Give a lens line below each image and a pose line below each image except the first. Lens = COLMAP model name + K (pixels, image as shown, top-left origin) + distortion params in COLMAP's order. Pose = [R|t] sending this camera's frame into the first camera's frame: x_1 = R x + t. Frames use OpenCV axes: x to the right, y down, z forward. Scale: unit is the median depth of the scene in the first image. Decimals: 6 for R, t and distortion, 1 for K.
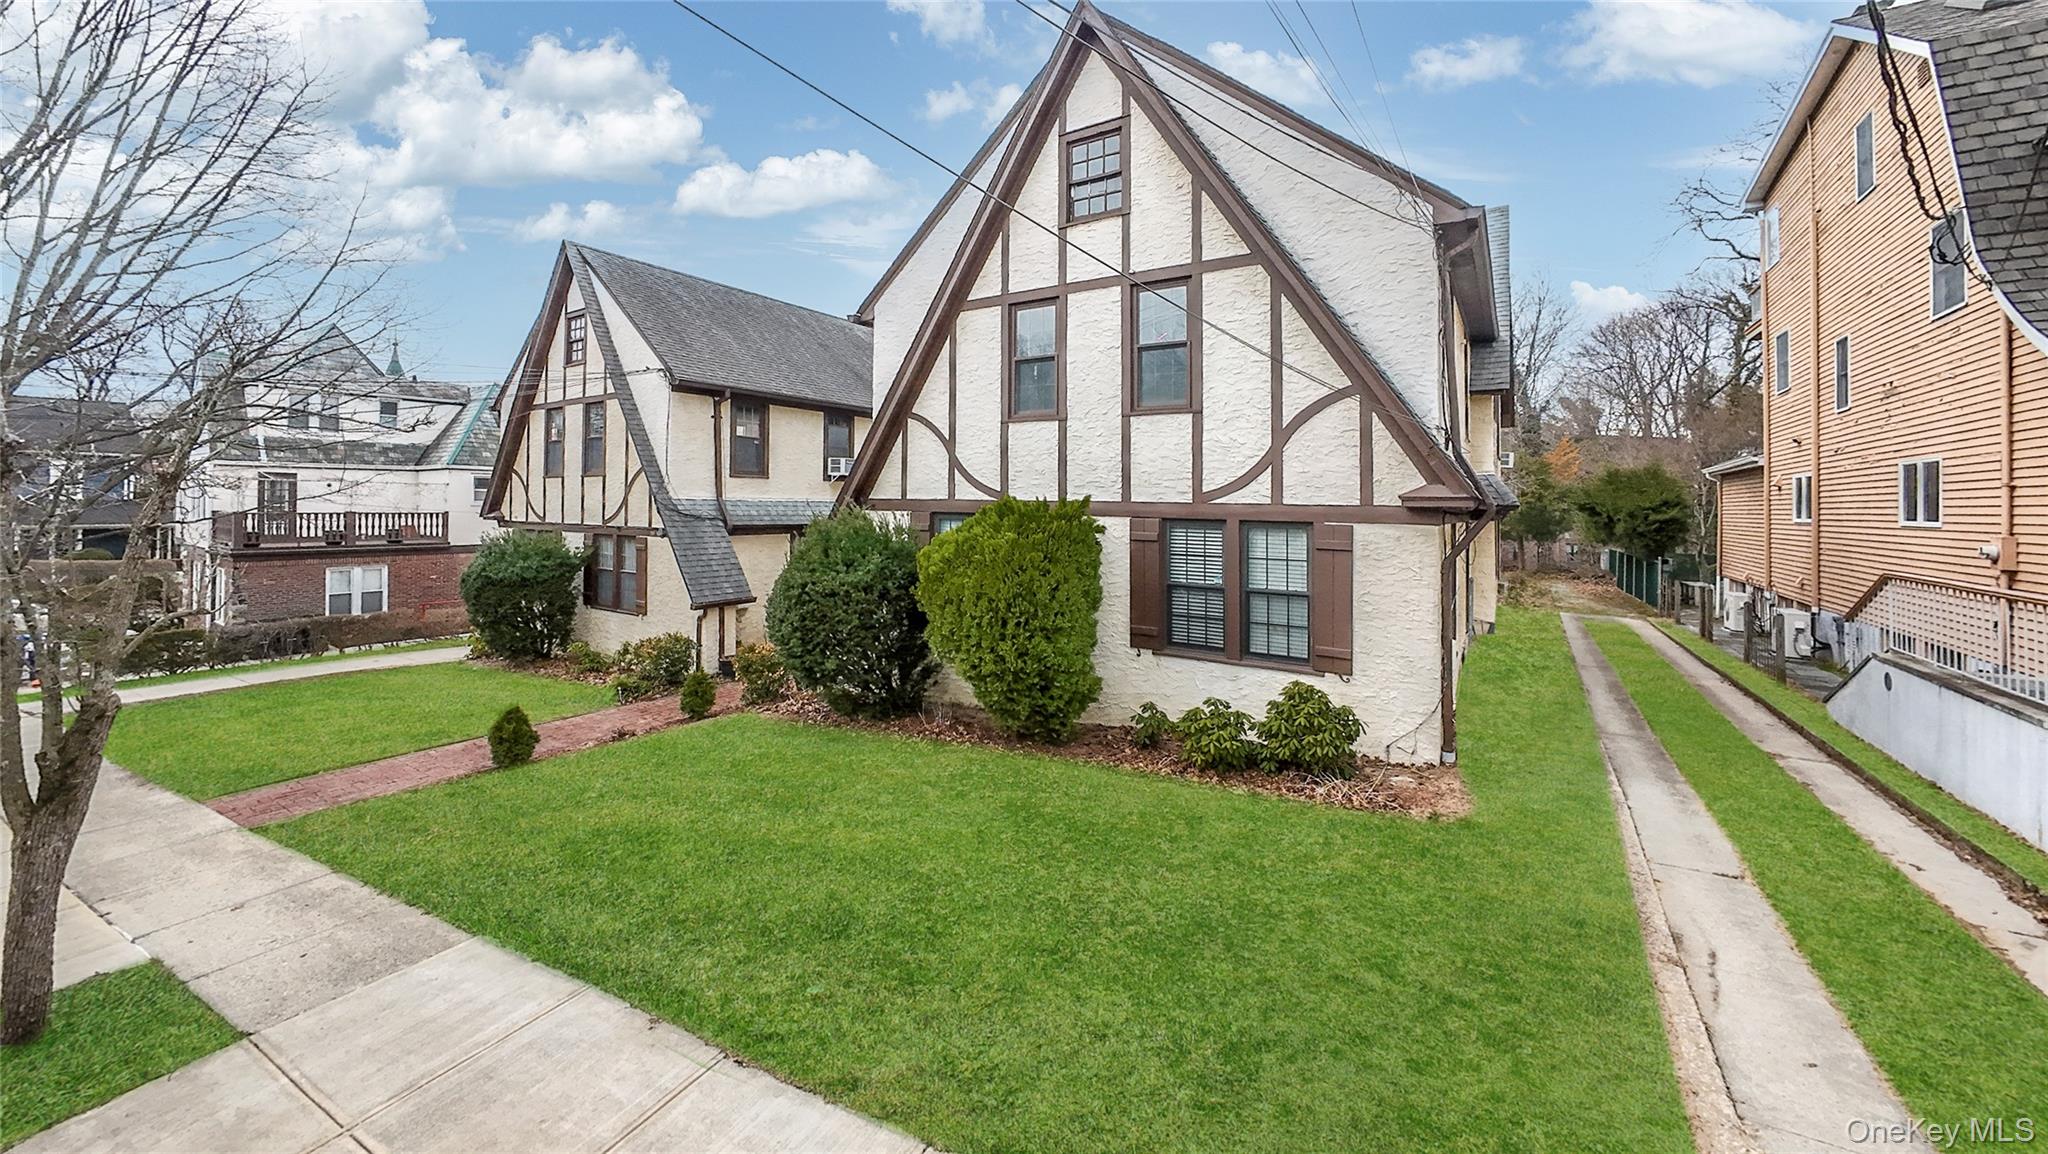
lens RADIAL K [[702.4, 0, 1006.3], [0, 702.4, 471.3], [0, 0, 1]] dist [-0.000189, 0.000222]
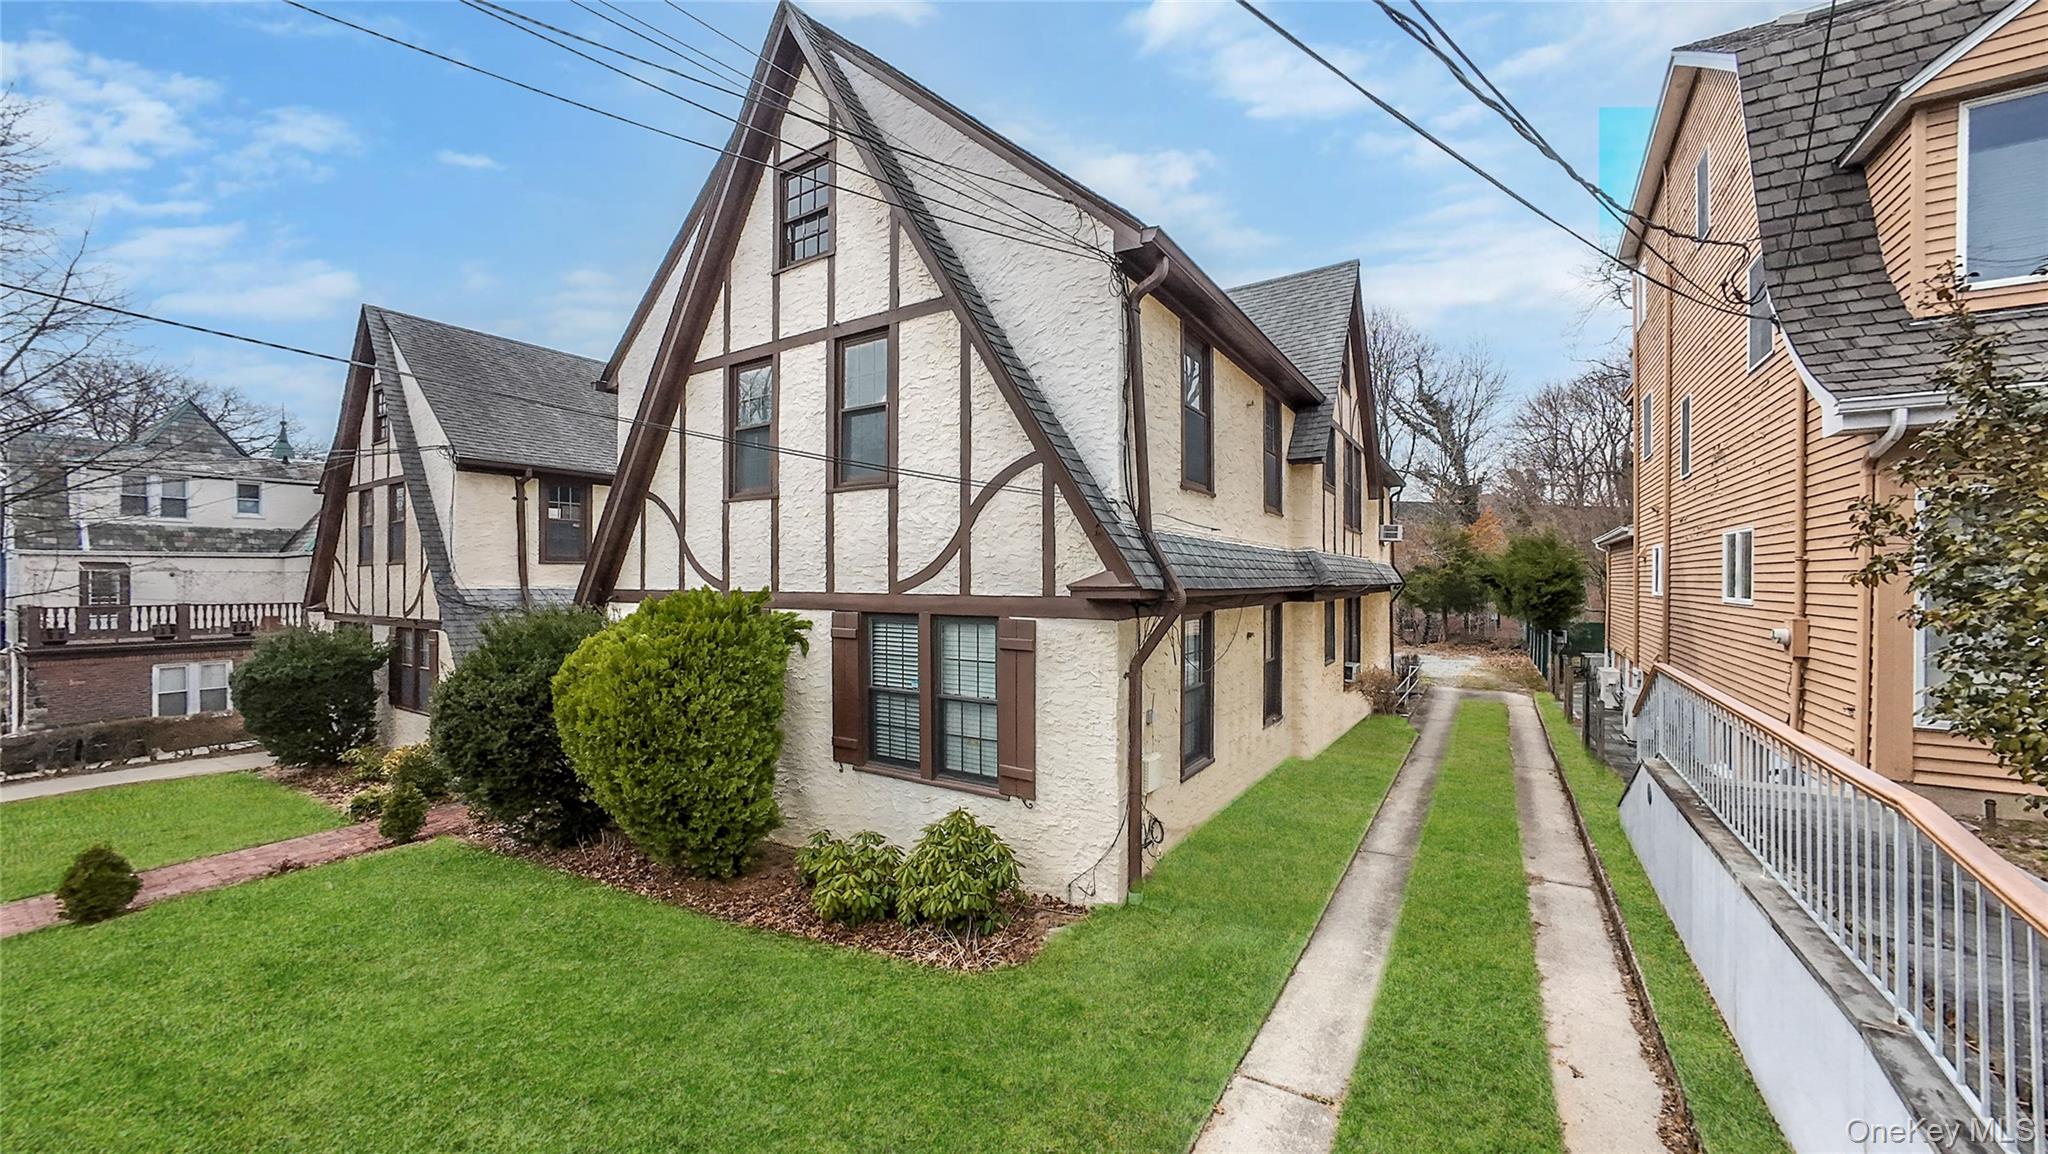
lens RADIAL K [[676.2, 0, 1030.2], [0, 676.2, 561.9], [0, 0, 1]] dist [-0.007498, 0.000082]
pose [[0.999645, -0.015698, 0.021543, 0.406753], [0.015225, 0.999643, 0.021948, -0.008660], [-0.021880, -0.021612, 0.999527, 0.173839]]
